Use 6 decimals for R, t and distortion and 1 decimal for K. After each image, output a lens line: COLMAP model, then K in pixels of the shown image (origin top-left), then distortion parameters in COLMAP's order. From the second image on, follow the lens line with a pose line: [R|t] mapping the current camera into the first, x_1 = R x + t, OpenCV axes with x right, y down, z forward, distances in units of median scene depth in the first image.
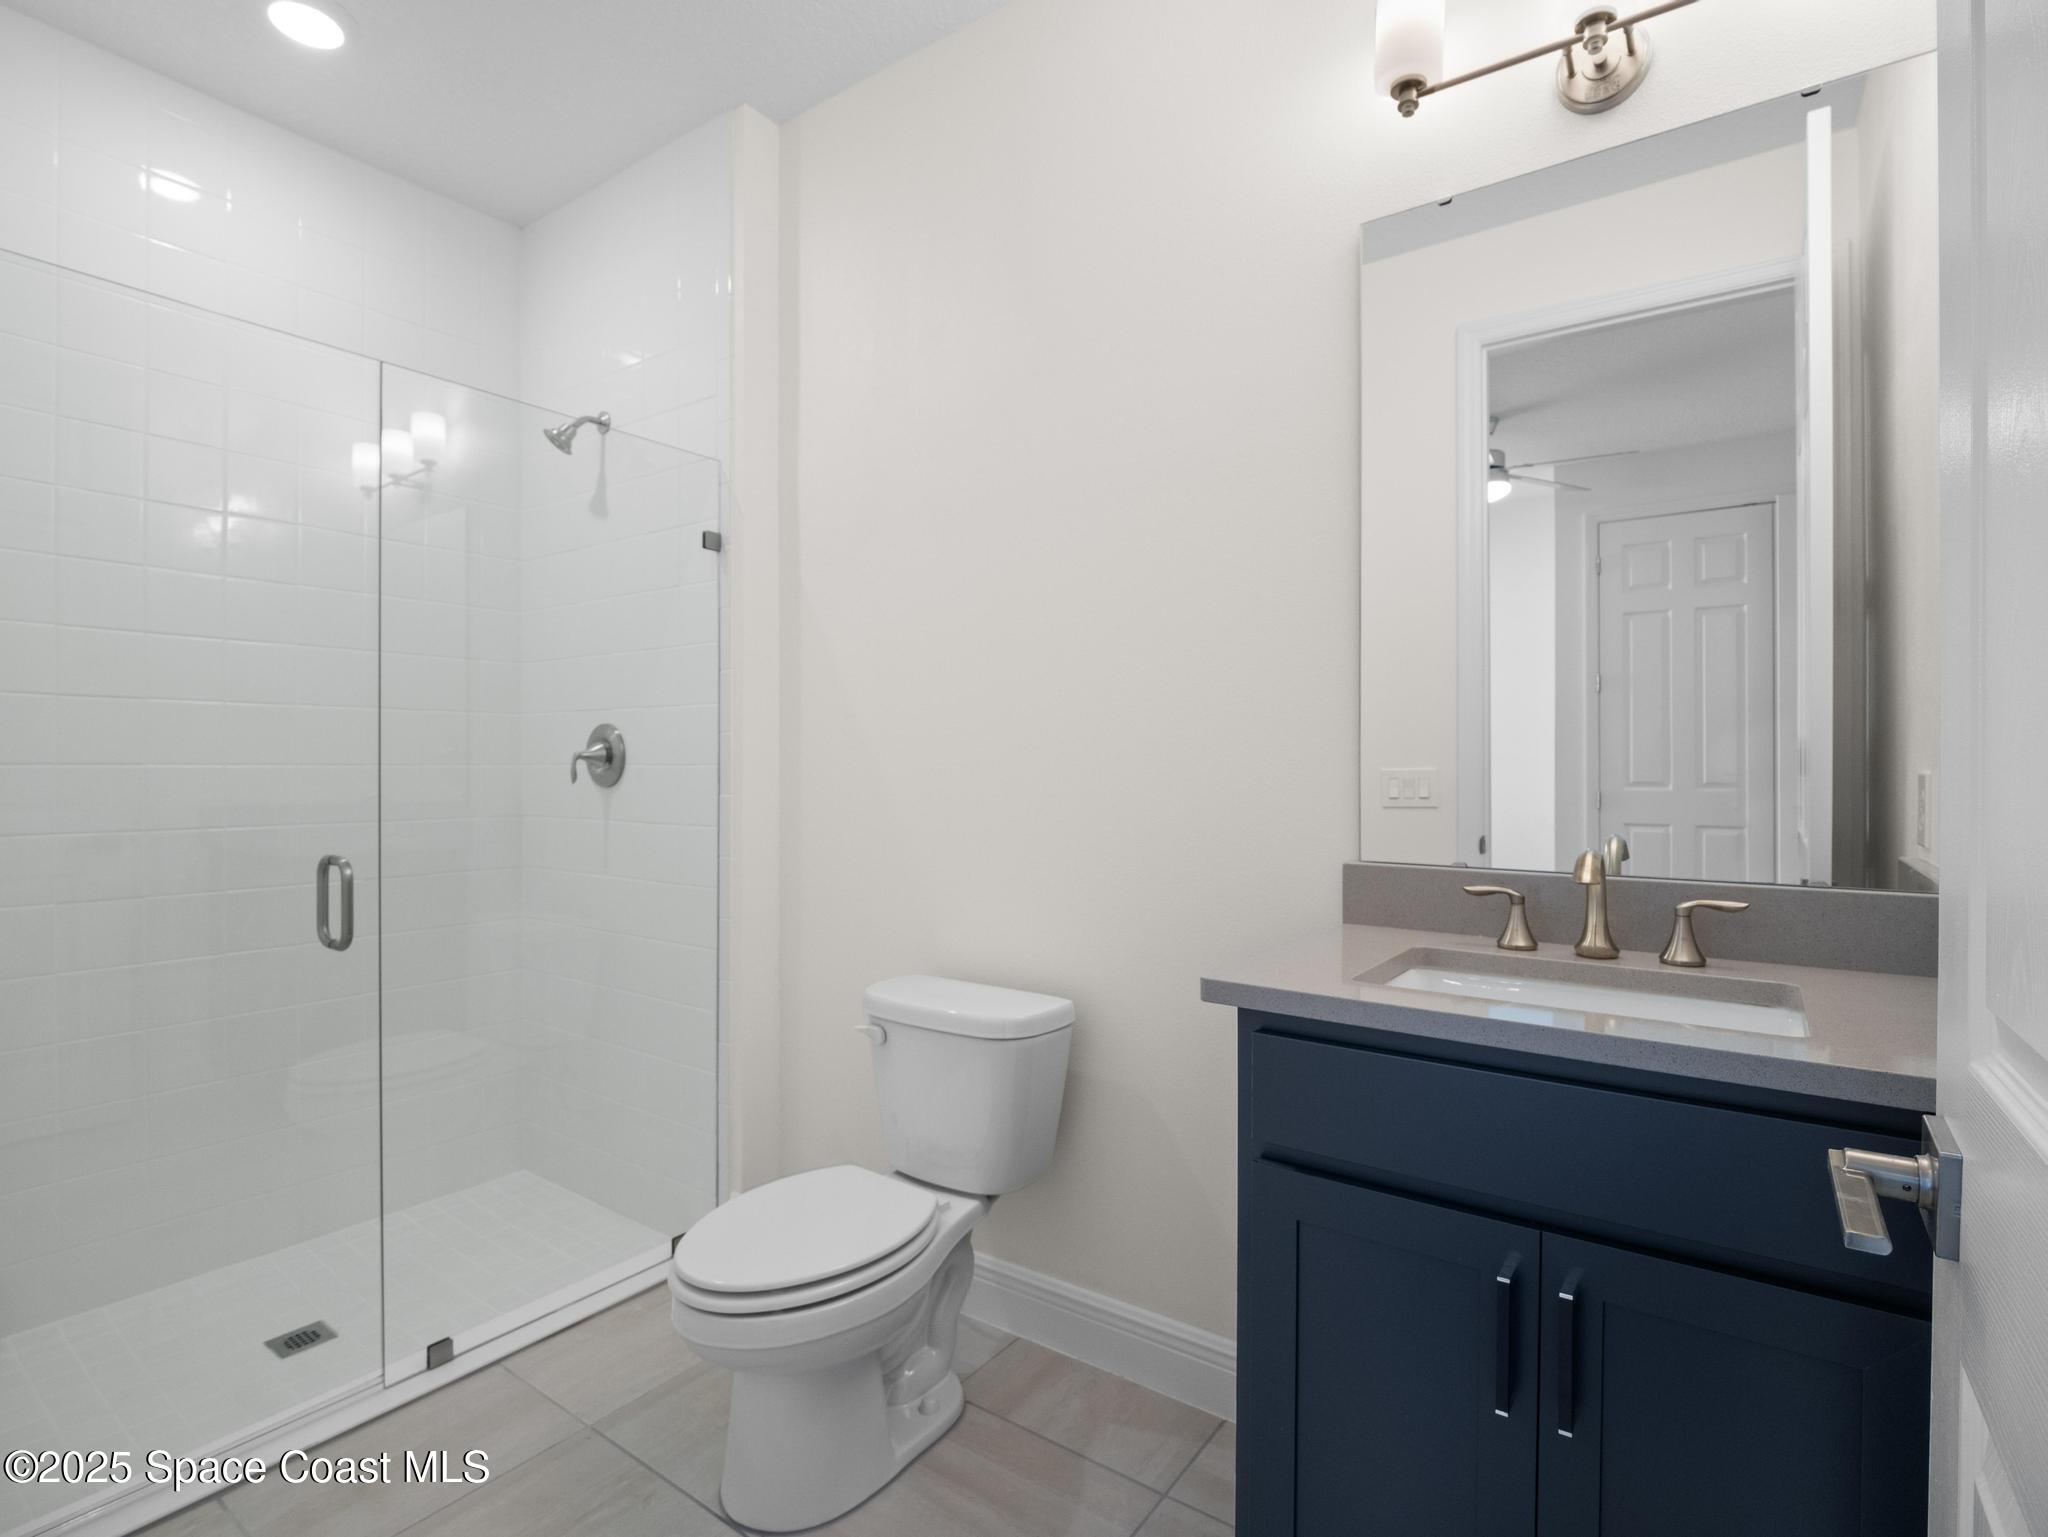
lens RADIAL K [[993.1, 0, 1025.3], [0, 993.1, 769.6], [0, 0, 1]] dist [0.002171, 0.000173]
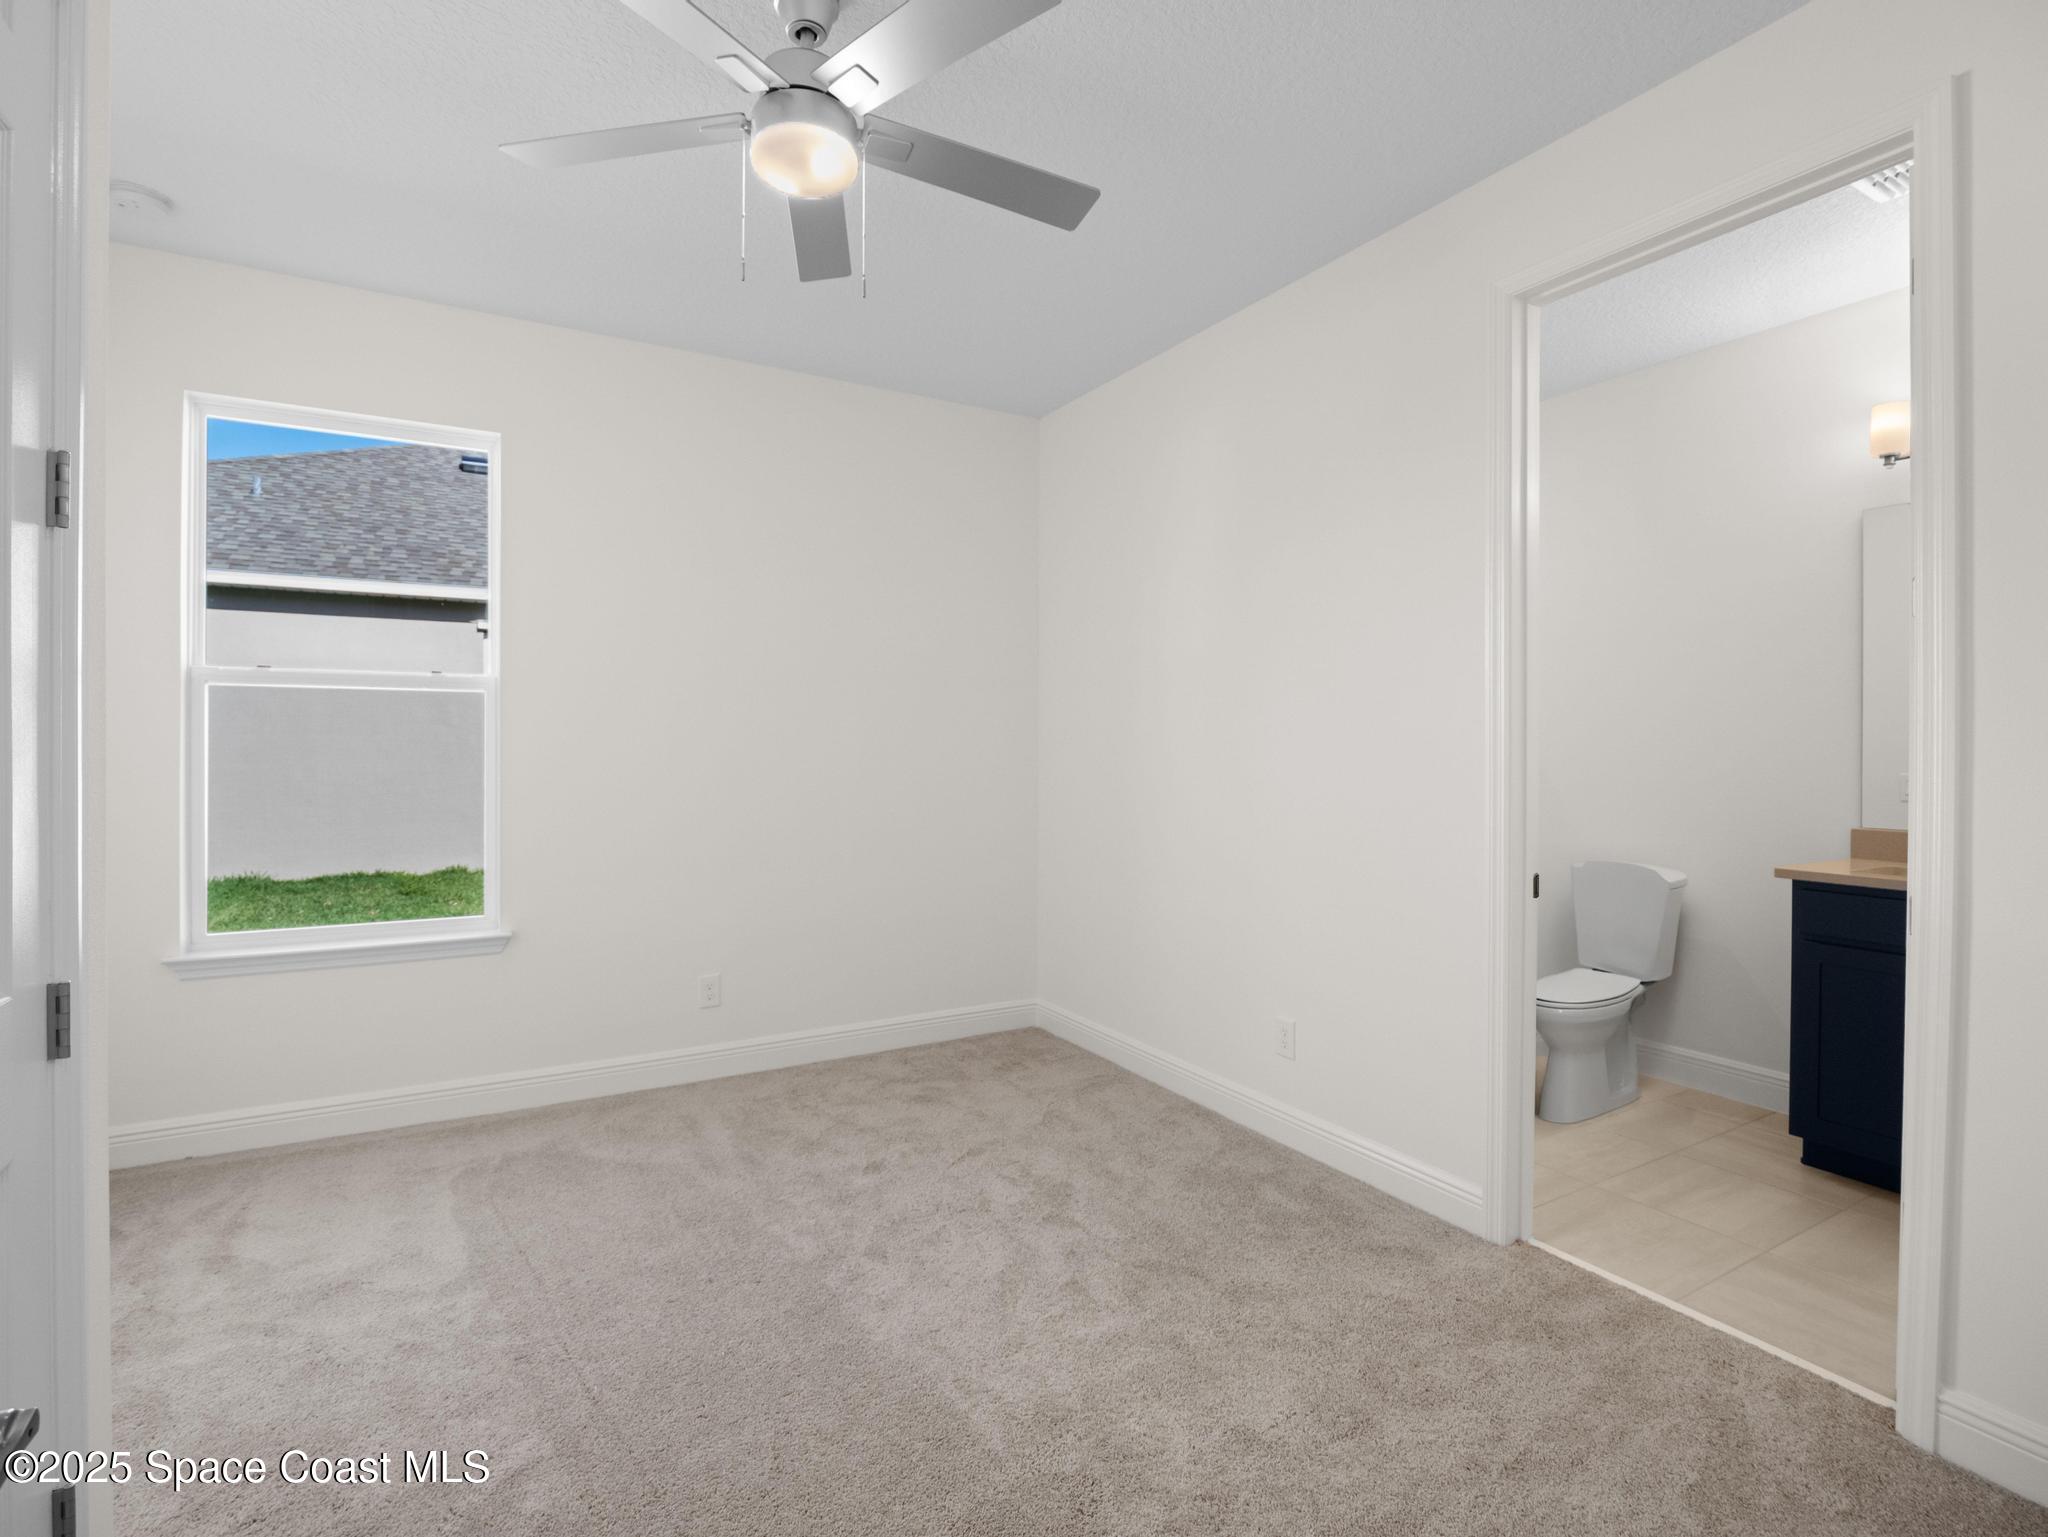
lens RADIAL K [[993.1, 0, 1023.7], [0, 993.1, 764.3], [0, 0, 1]] dist [0.002171, 0.000173]
pose [[0.908681, -0.003290, -0.417478, -0.396141], [0.001914, 0.999991, -0.003714, -0.038338], [0.417487, 0.002576, 0.908679, -1.655615]]
